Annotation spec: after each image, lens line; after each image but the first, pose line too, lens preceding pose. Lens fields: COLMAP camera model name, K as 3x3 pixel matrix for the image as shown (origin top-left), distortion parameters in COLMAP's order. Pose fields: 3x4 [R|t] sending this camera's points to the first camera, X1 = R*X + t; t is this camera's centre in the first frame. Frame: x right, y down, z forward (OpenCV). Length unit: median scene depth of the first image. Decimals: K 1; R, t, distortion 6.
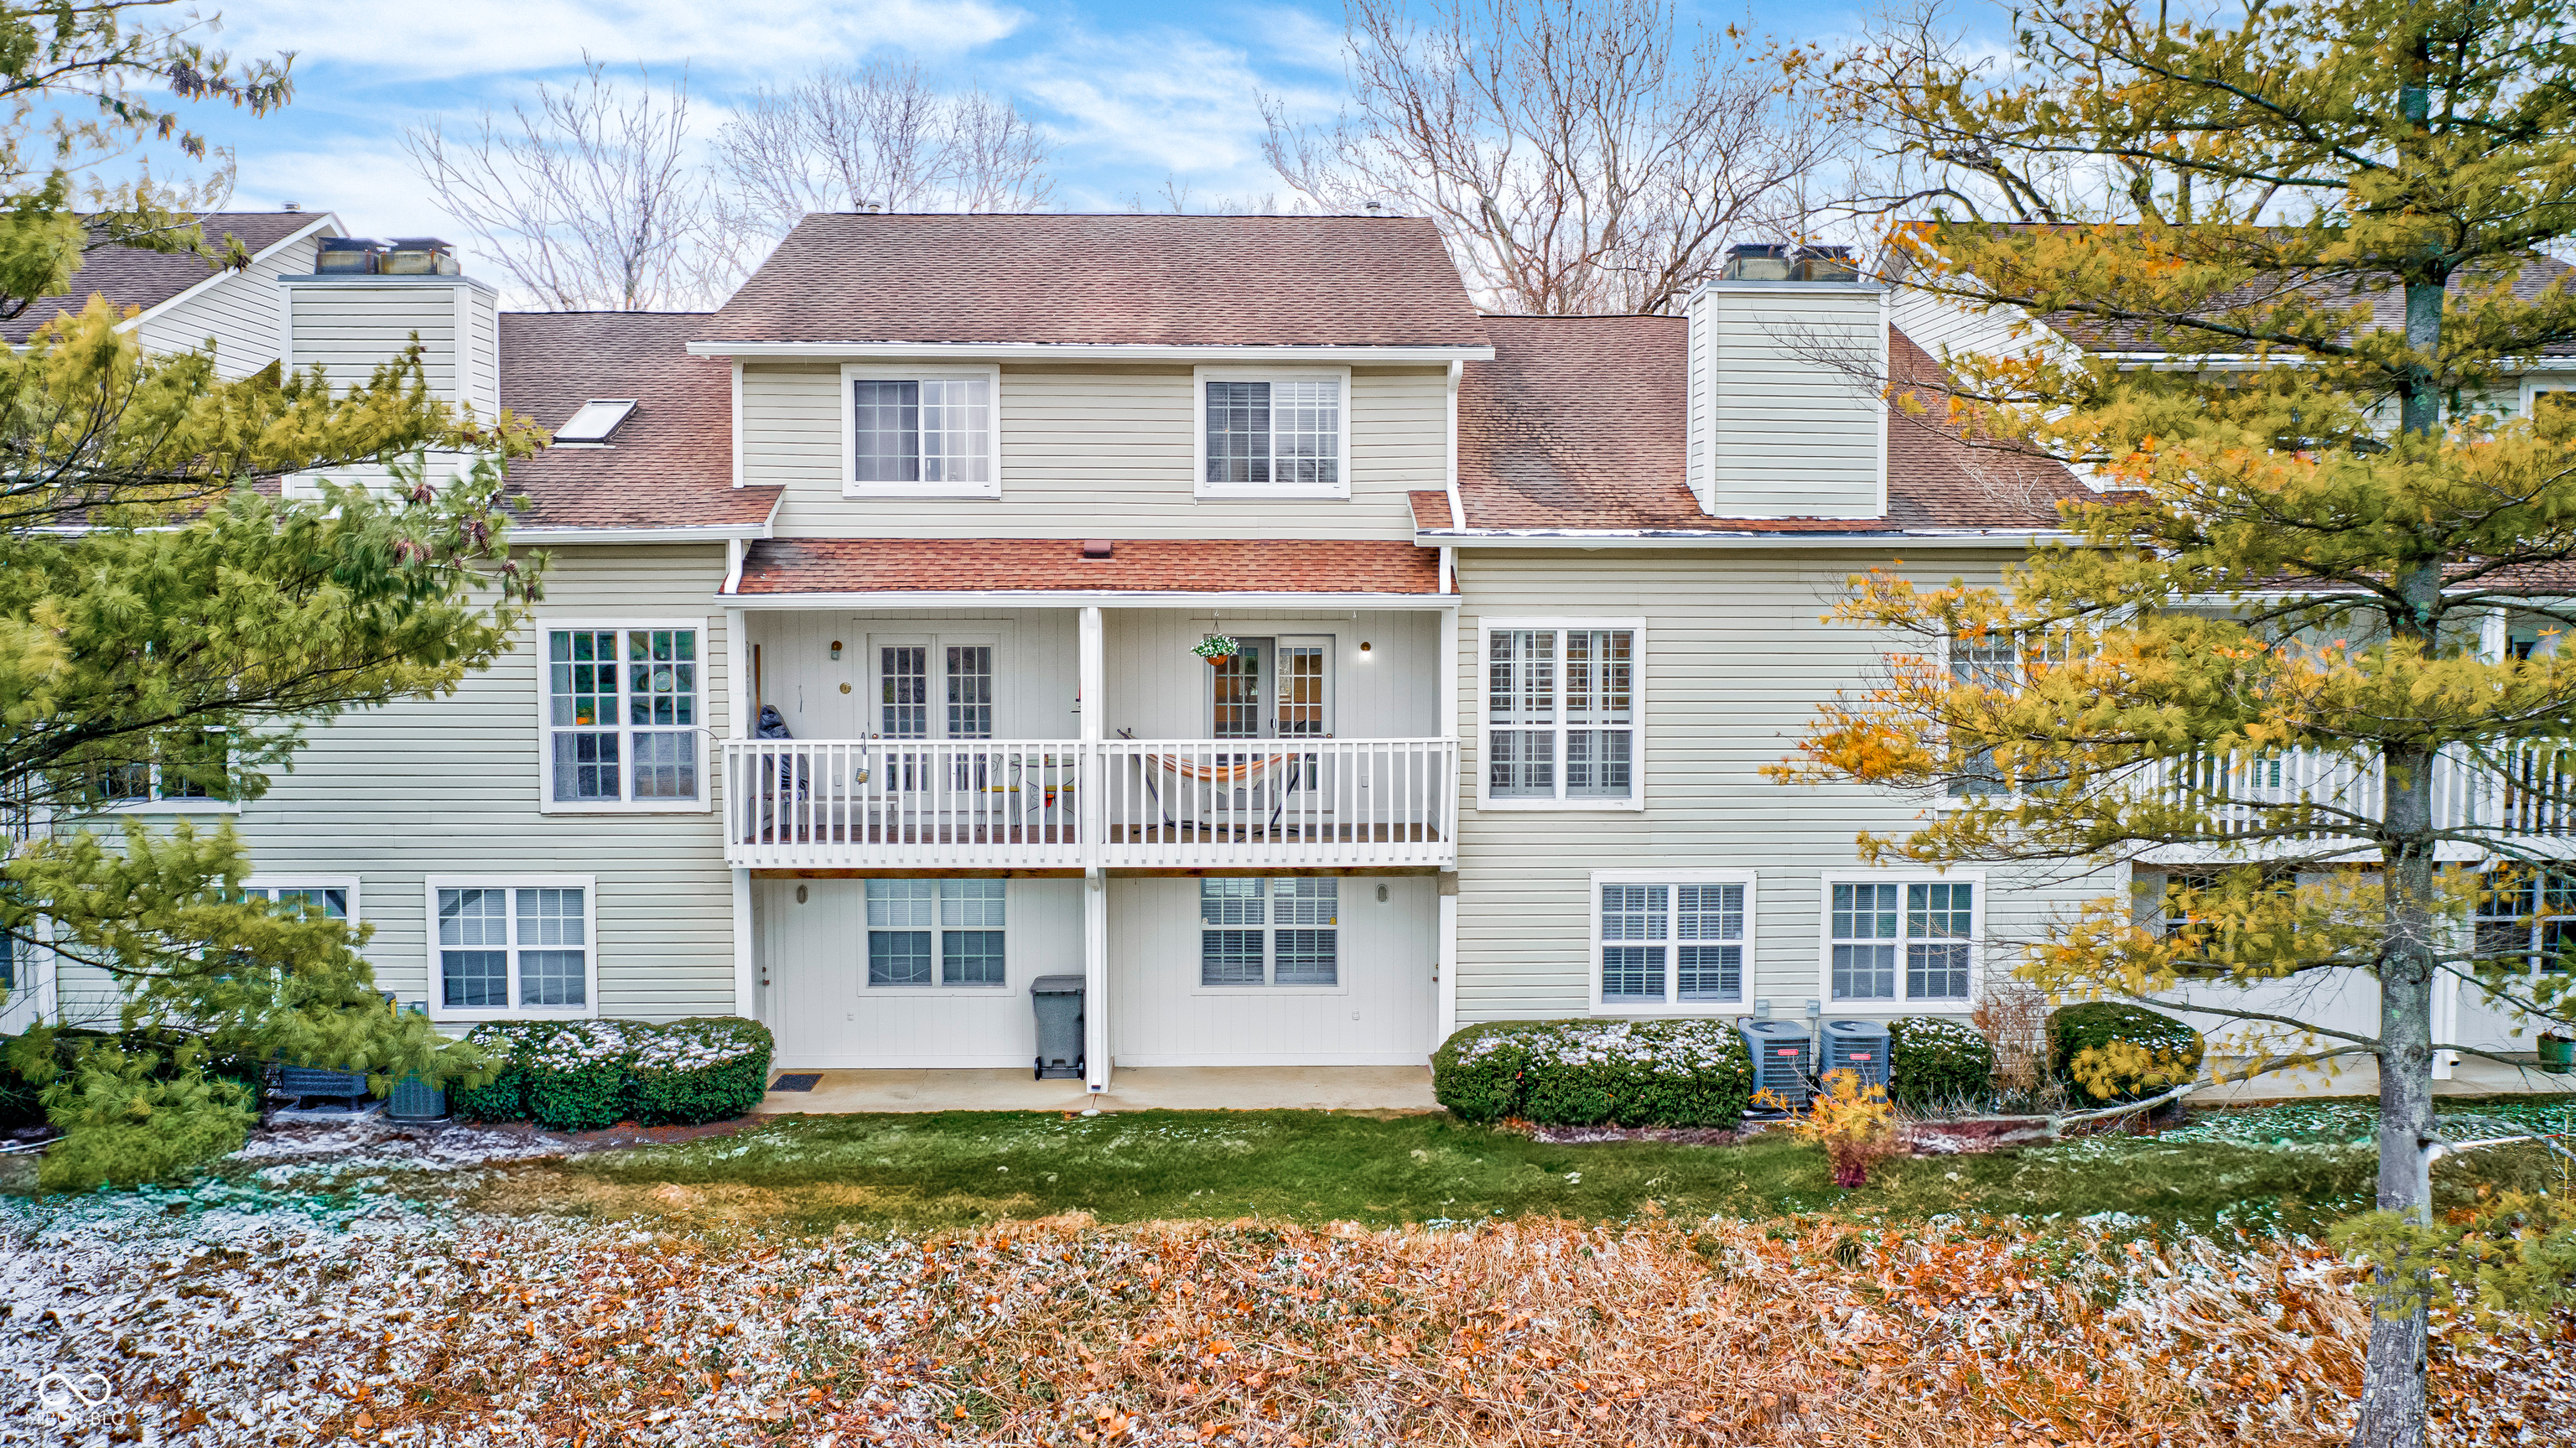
lens RADIAL K [[1994.7, 0, 1287.8], [0, 1994.7, 707.2], [0, 0, 1]] dist [-0.013766, -0.006421]
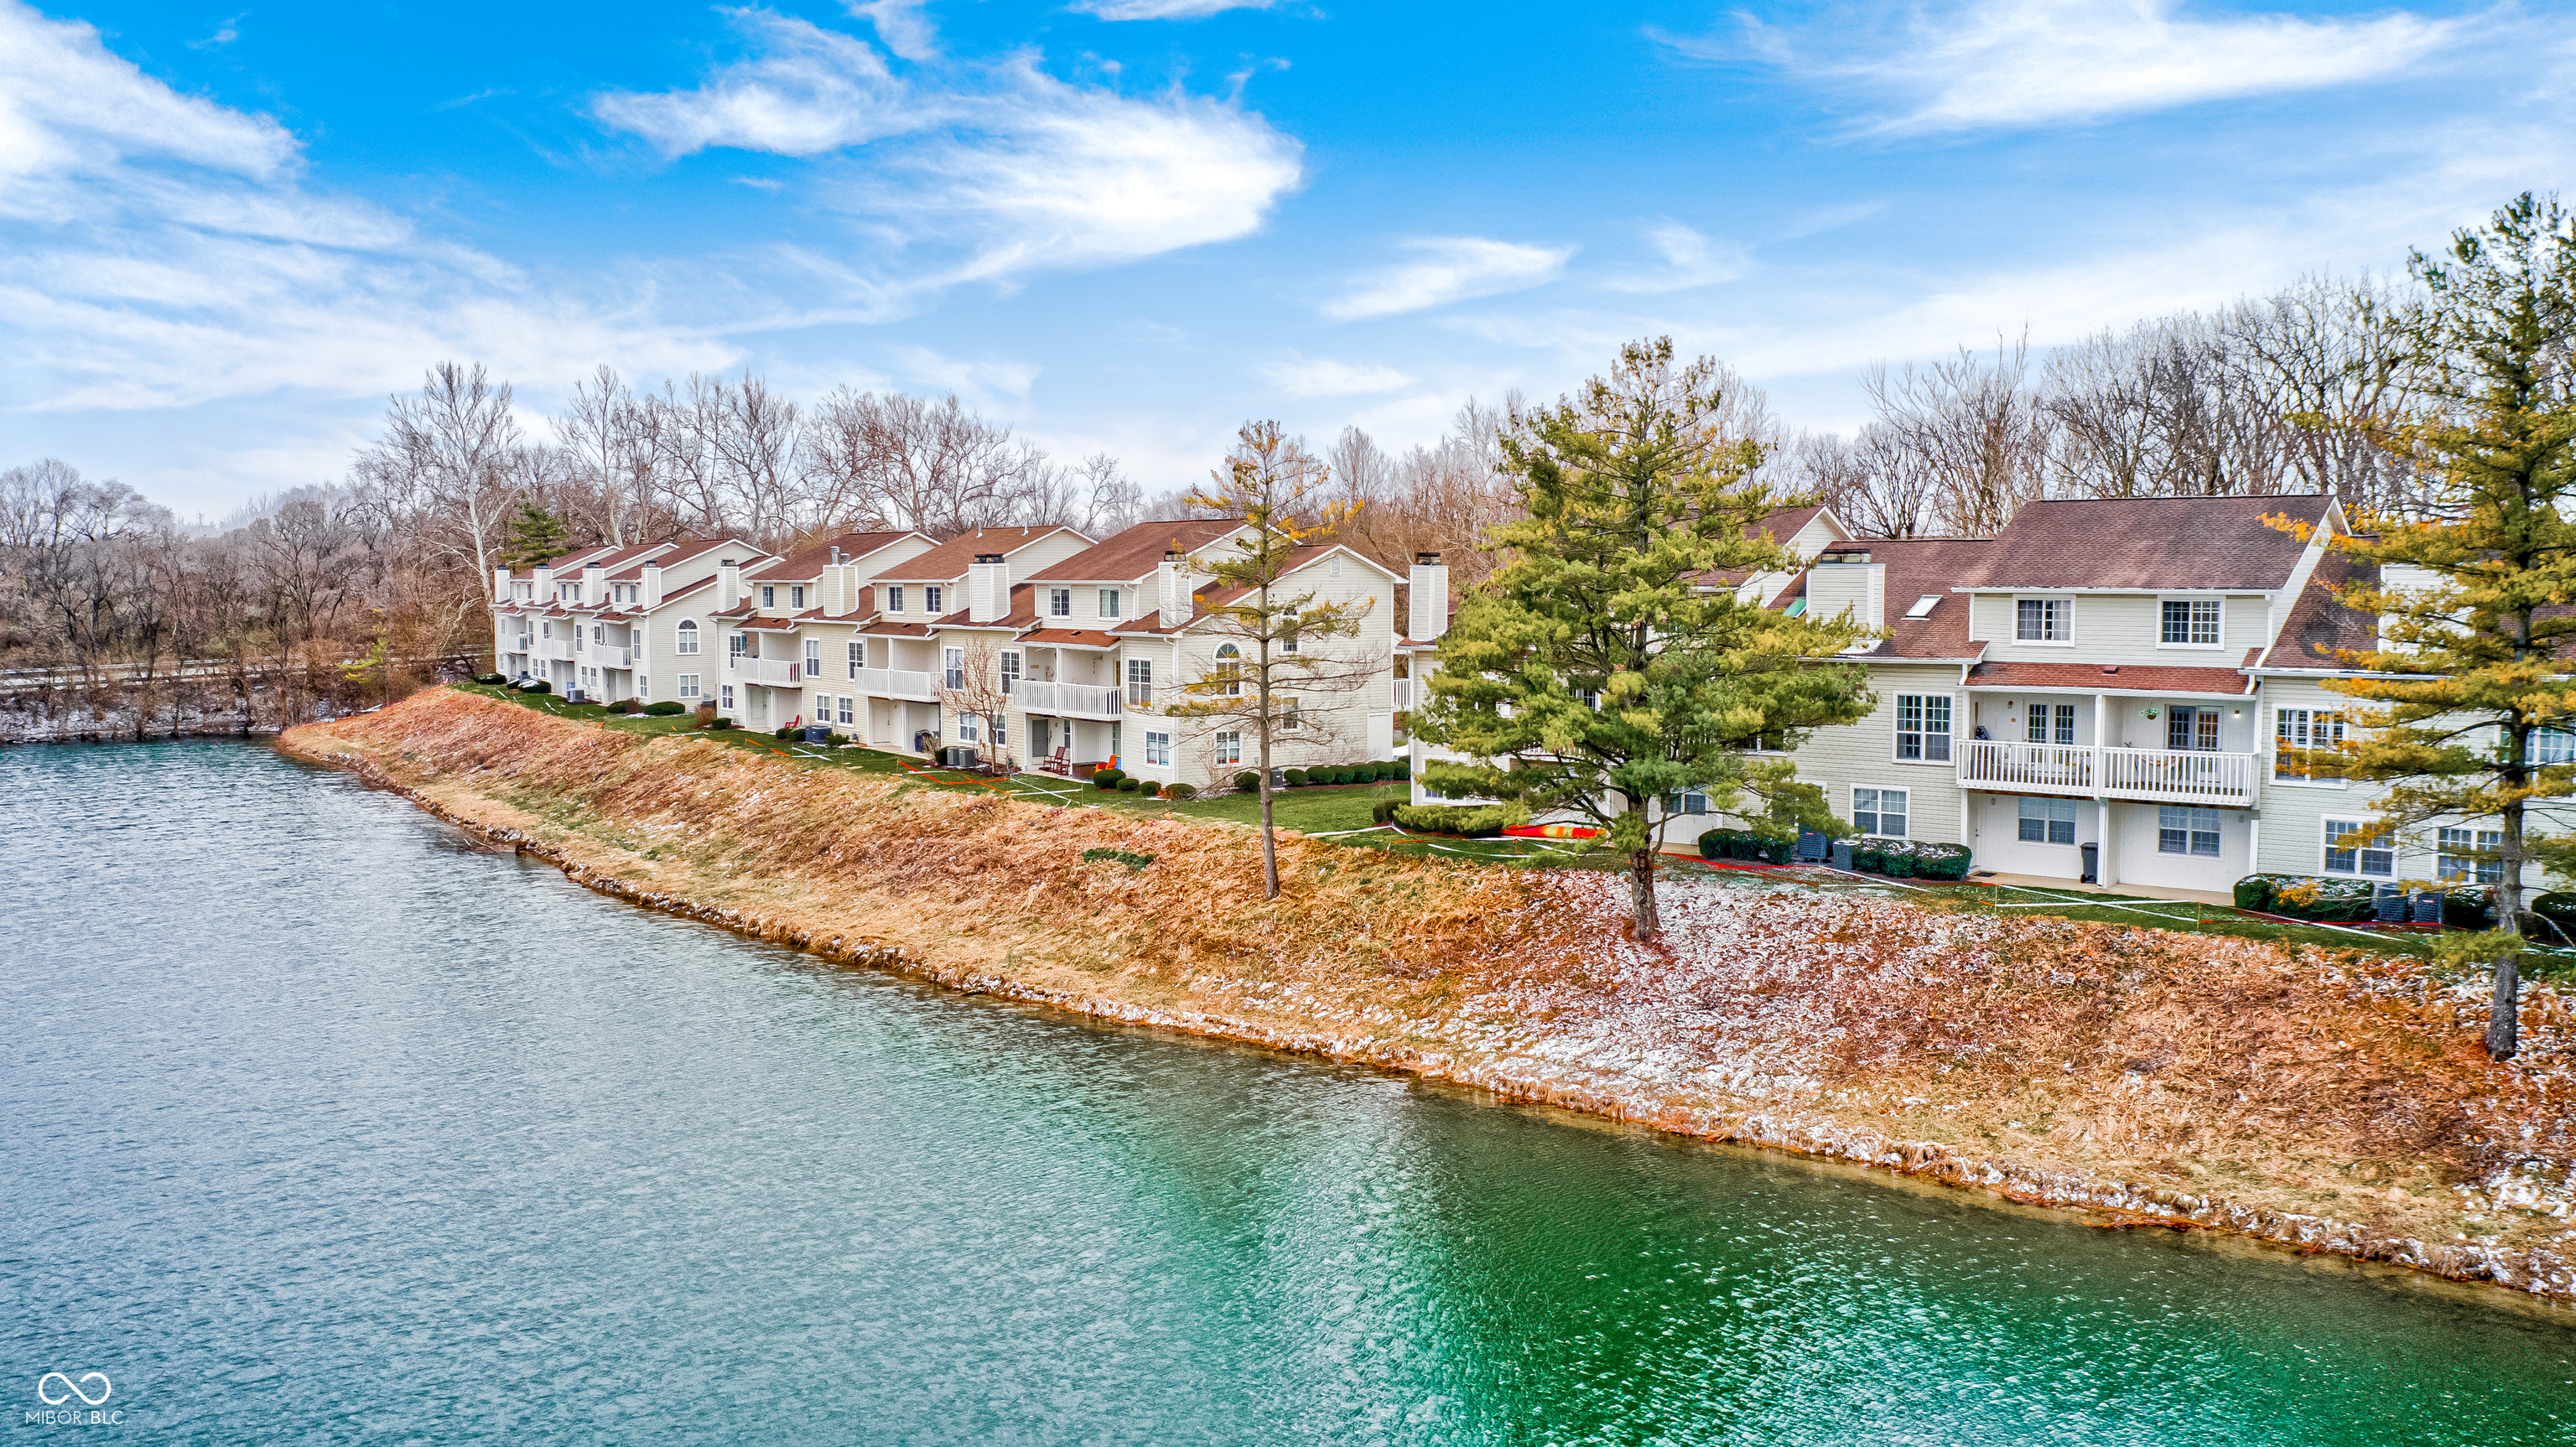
lens RADIAL K [[1994.6, 0, 1285.9], [0, 1994.6, 712.3], [0, 0, 1]] dist [-0.013766, -0.006421]
pose [[0.759199, 0.042757, -0.649452, 0.736682], [-0.029045, 0.999071, 0.031821, -0.075864], [0.650210, -0.005294, 0.759736, -1.551413]]
